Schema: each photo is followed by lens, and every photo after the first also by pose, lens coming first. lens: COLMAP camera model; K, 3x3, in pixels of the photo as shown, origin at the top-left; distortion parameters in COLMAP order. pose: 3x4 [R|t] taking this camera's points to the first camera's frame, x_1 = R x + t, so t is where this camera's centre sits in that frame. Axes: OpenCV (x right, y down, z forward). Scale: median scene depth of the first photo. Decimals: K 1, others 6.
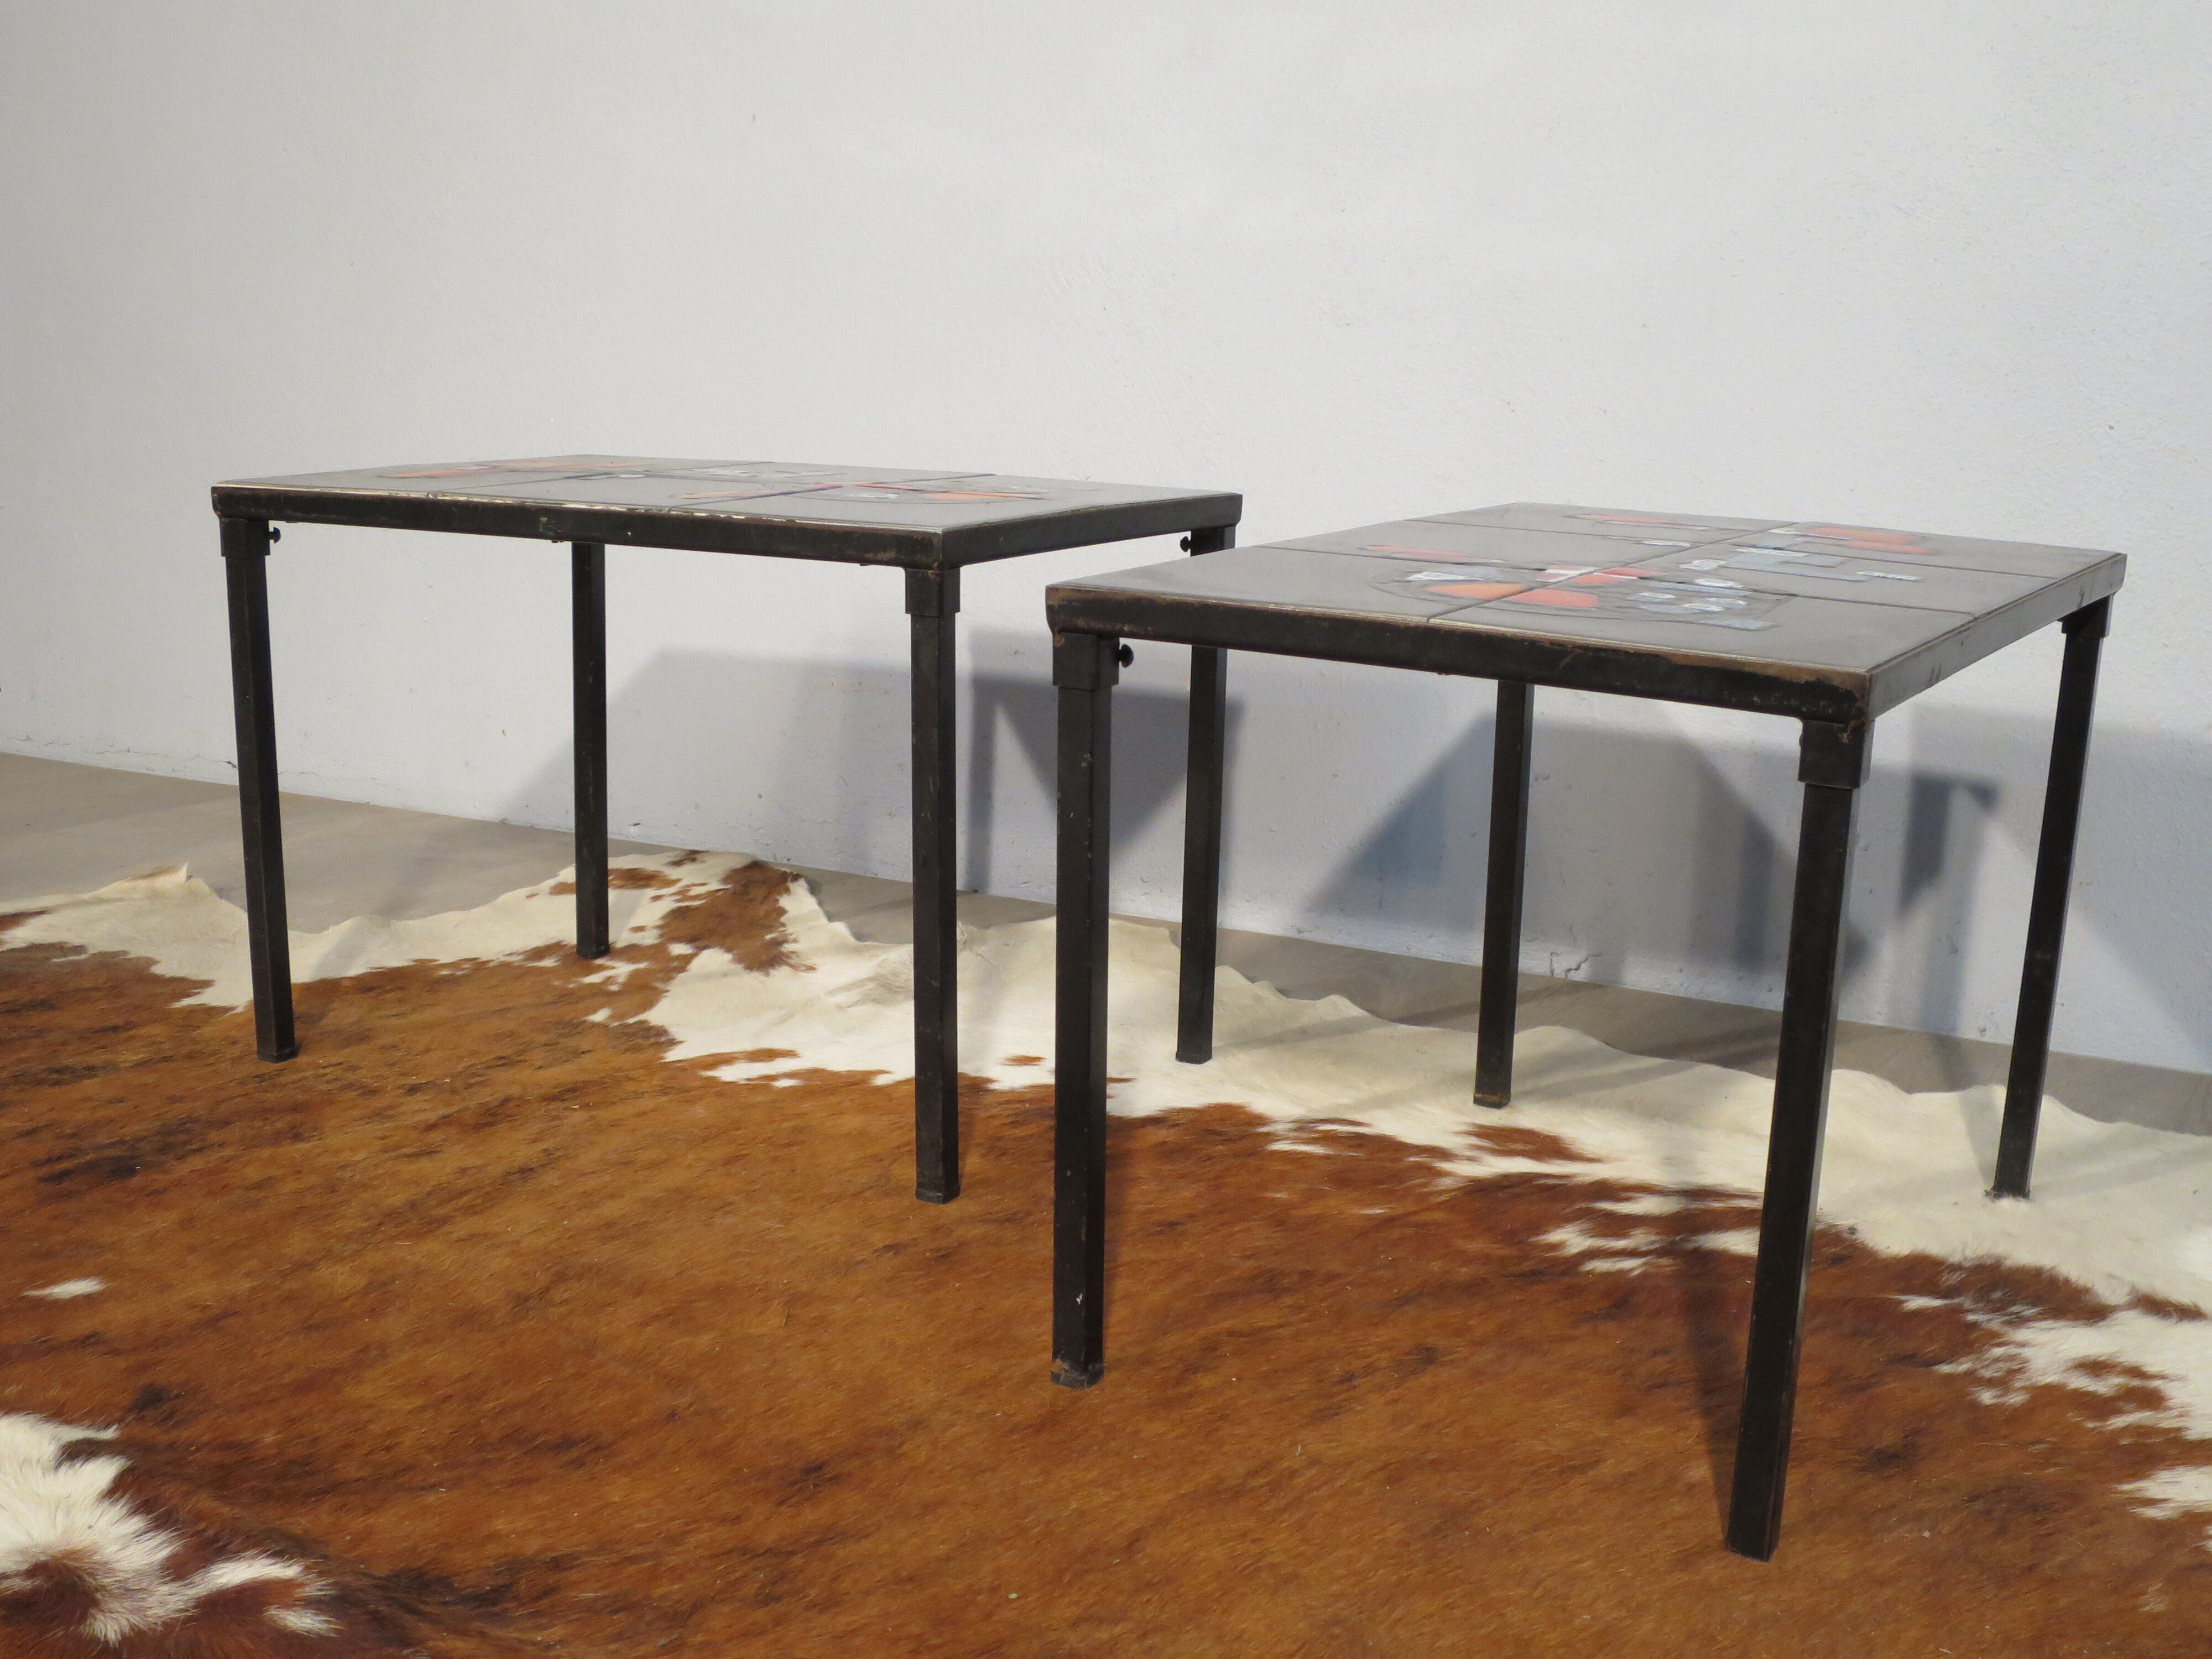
lens RADIAL K [[2602.3, 0, 1102.0], [0, 2602.3, 845.7], [0, 0, 1]] dist [-0.109937, 0.000000]
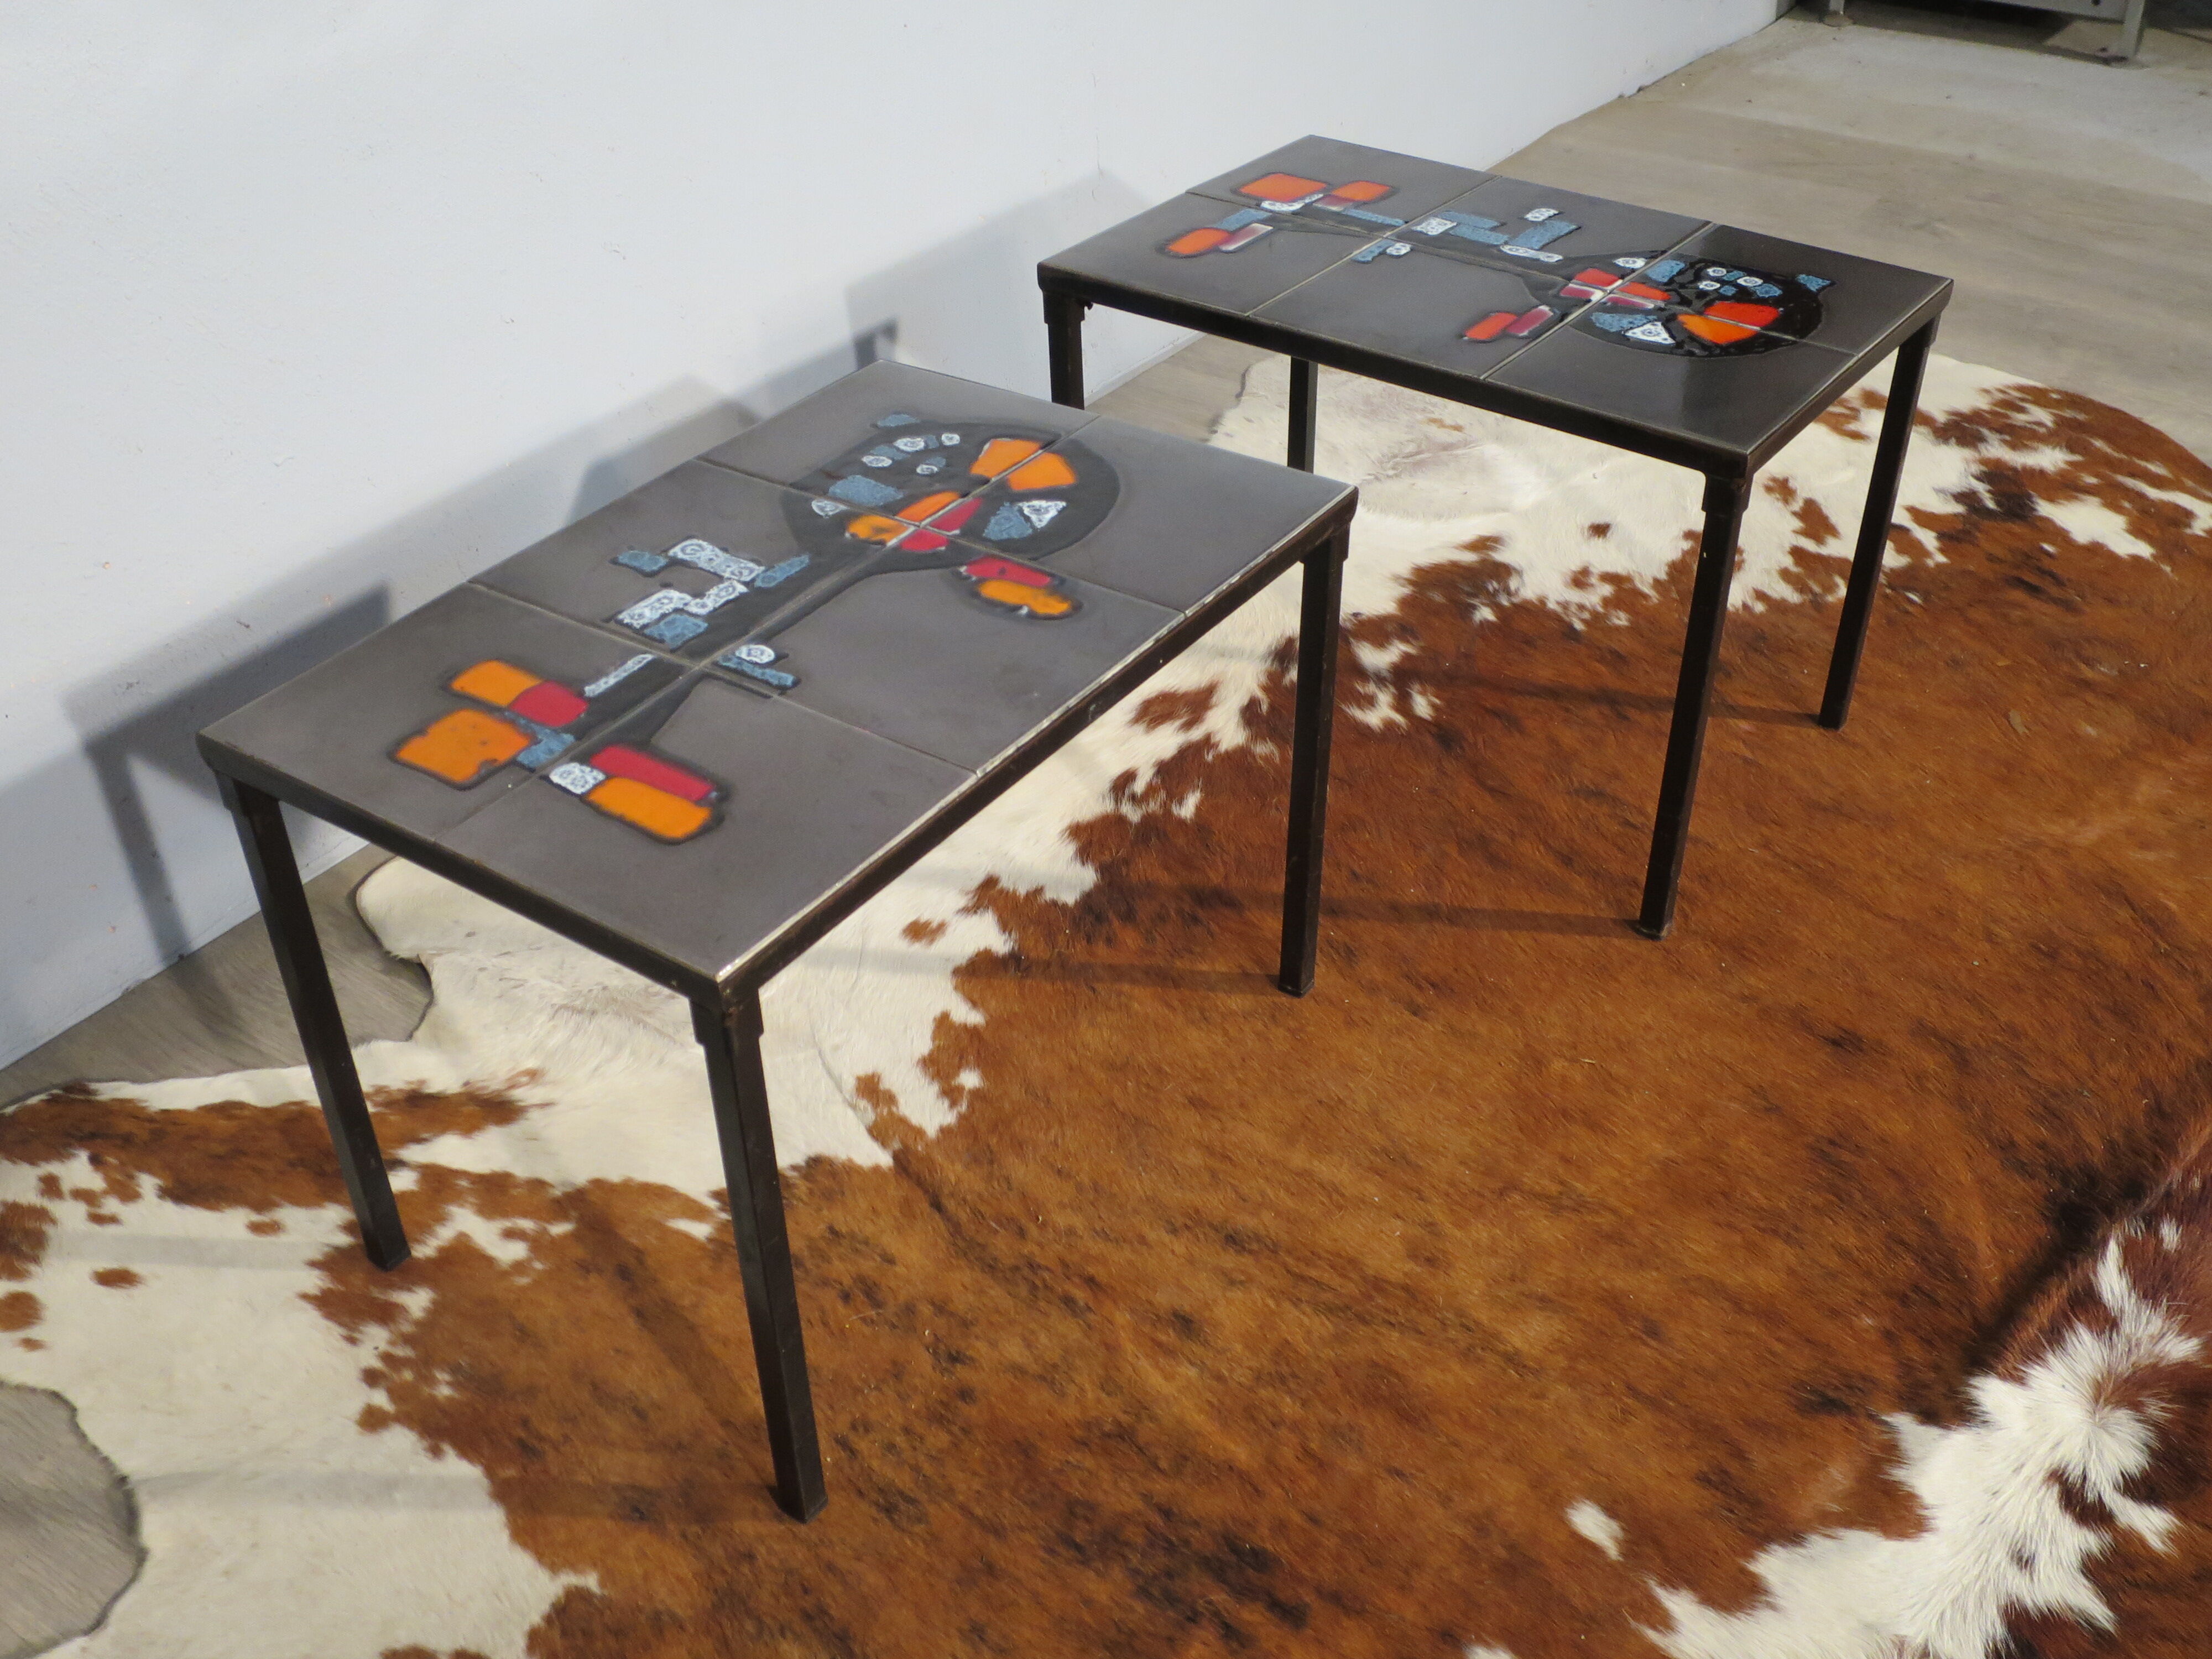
lens RADIAL K [[2168.3, 0, 1117.6], [0, 2168.3, 838.3], [0, 0, 1]] dist [-0.062365, 0.000000]
pose [[0.106918, -0.600705, 0.792289, -0.821748], [0.233145, 0.789787, 0.567345, -0.507299], [-0.966546, 0.124059, 0.224493, 0.833514]]
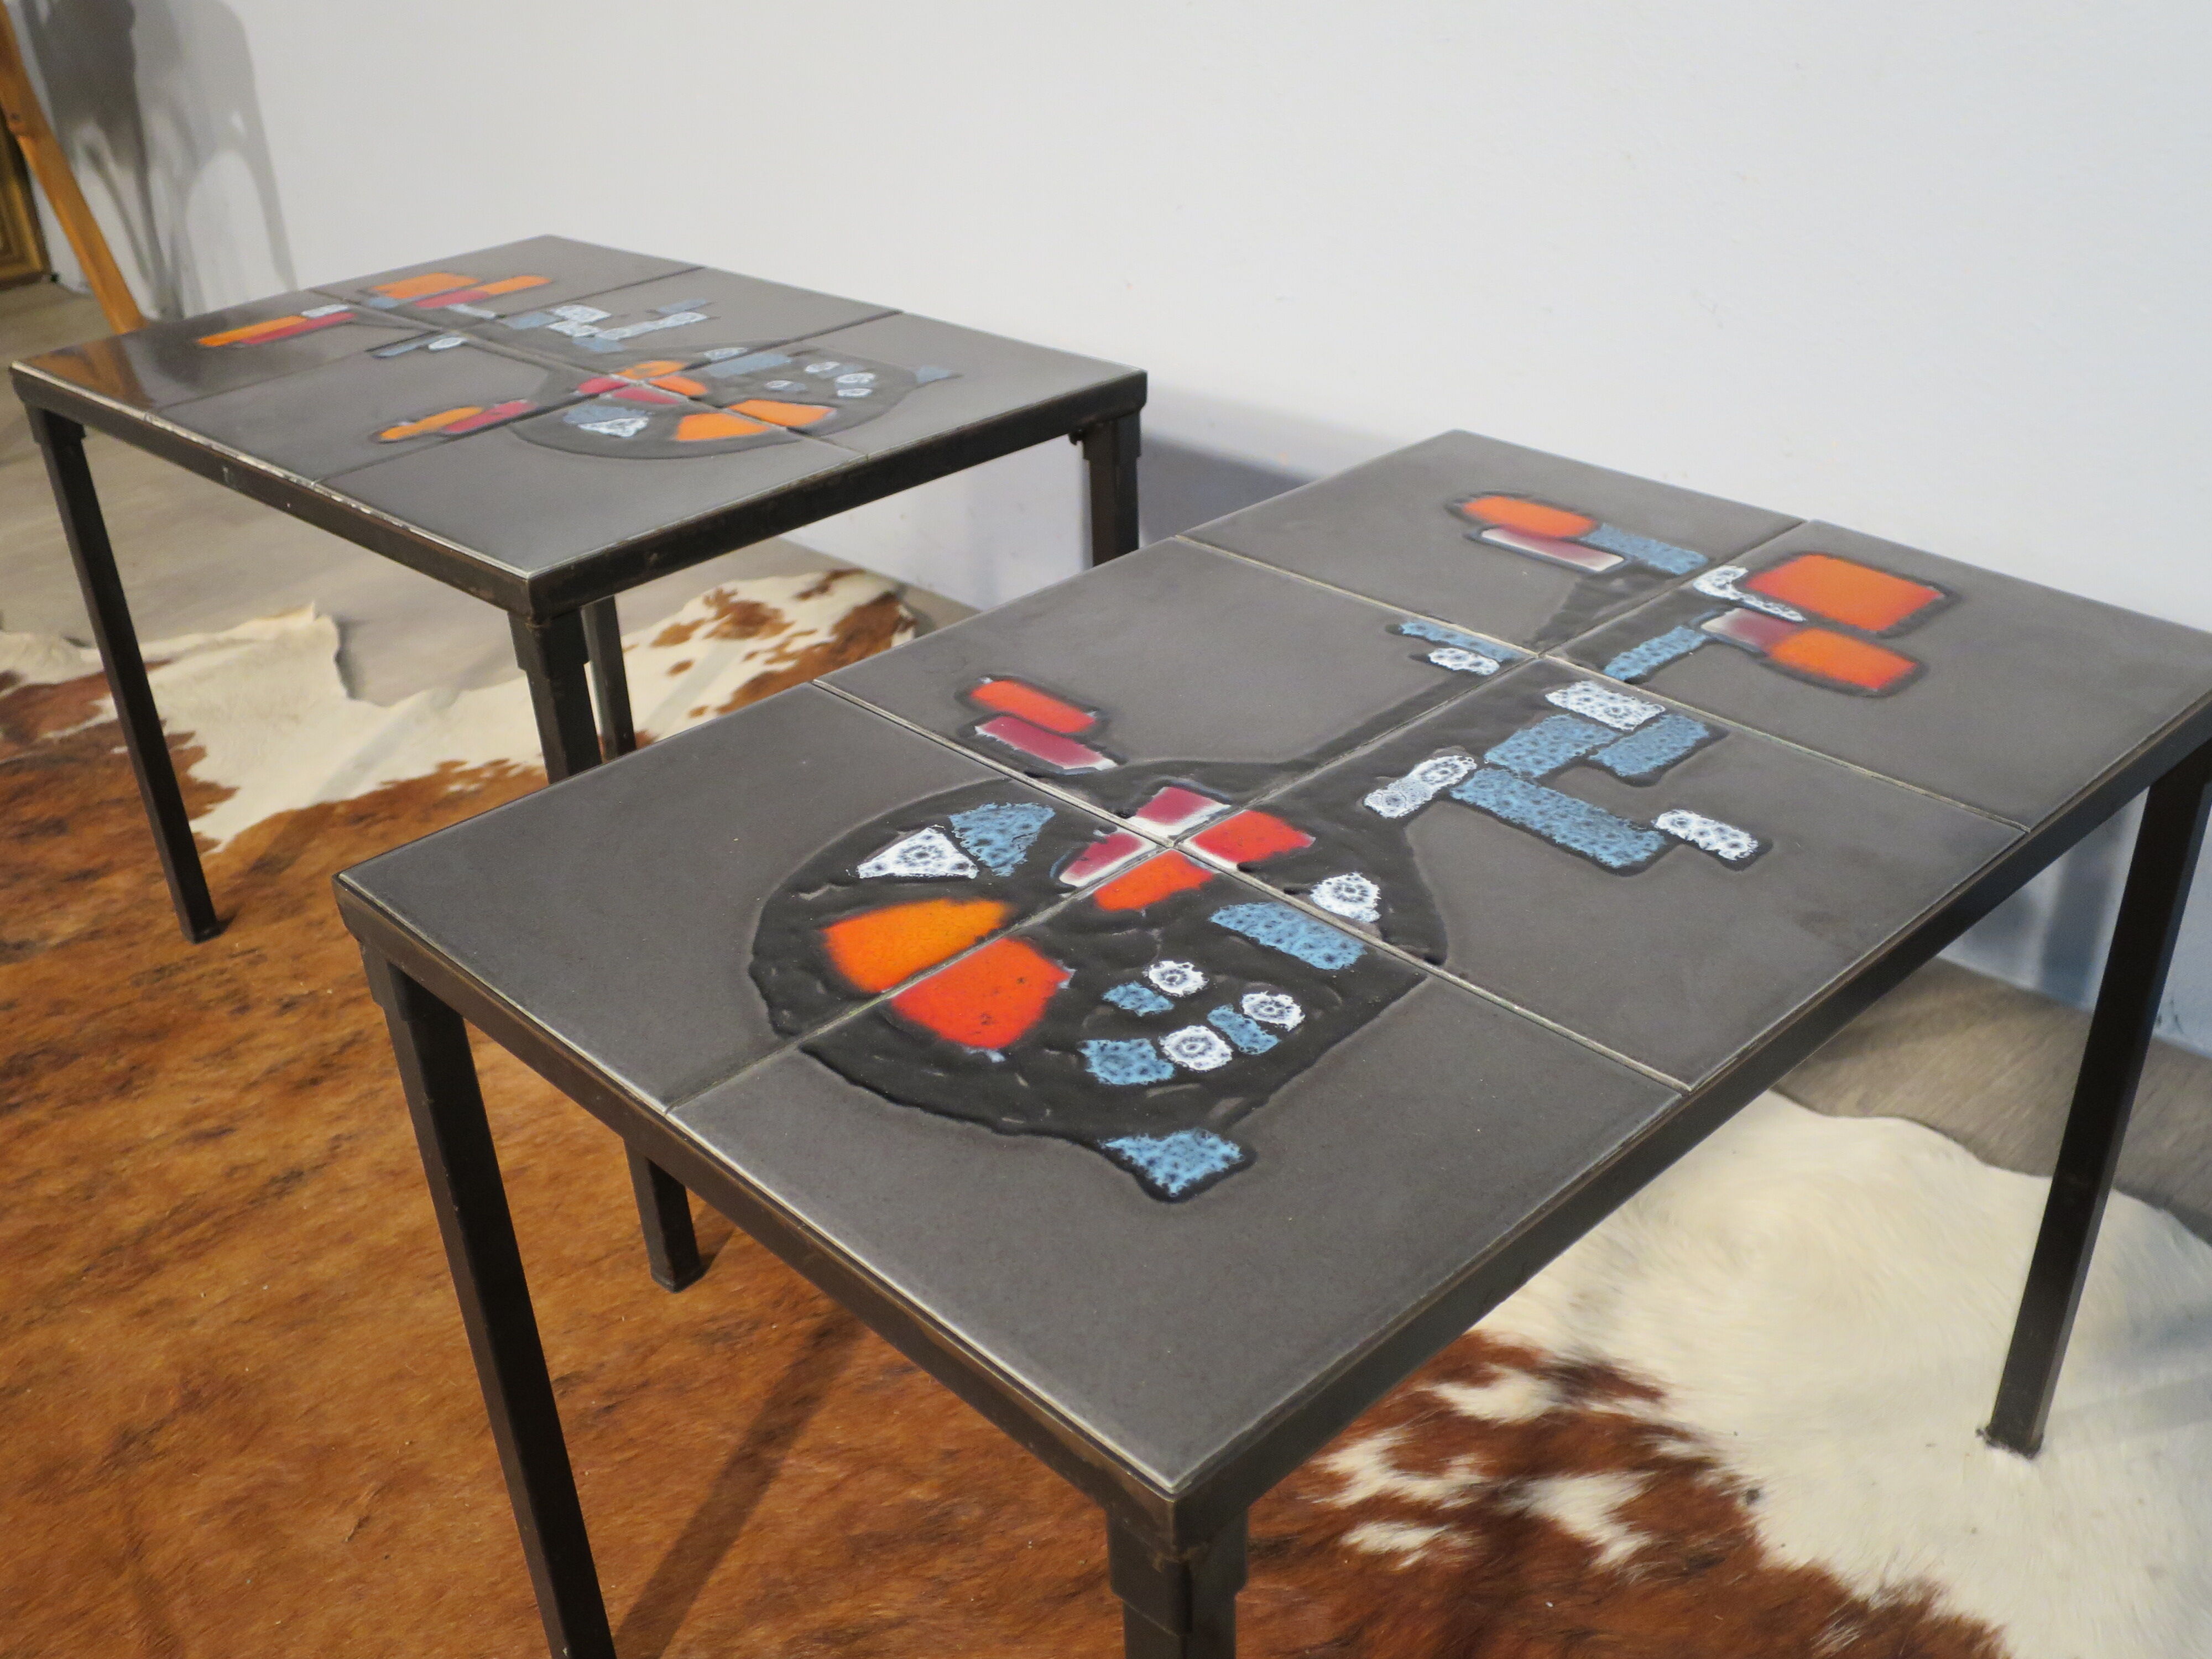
lens RADIAL K [[2168.3, 0, 1104.9], [0, 2168.3, 824.0], [0, 0, 1]] dist [-0.062365, 0.000000]
pose [[0.962423, 0.073542, -0.261408, 0.250391], [0.002037, 0.960648, 0.277760, -0.210141], [0.271548, -0.267855, 0.924400, 0.402948]]
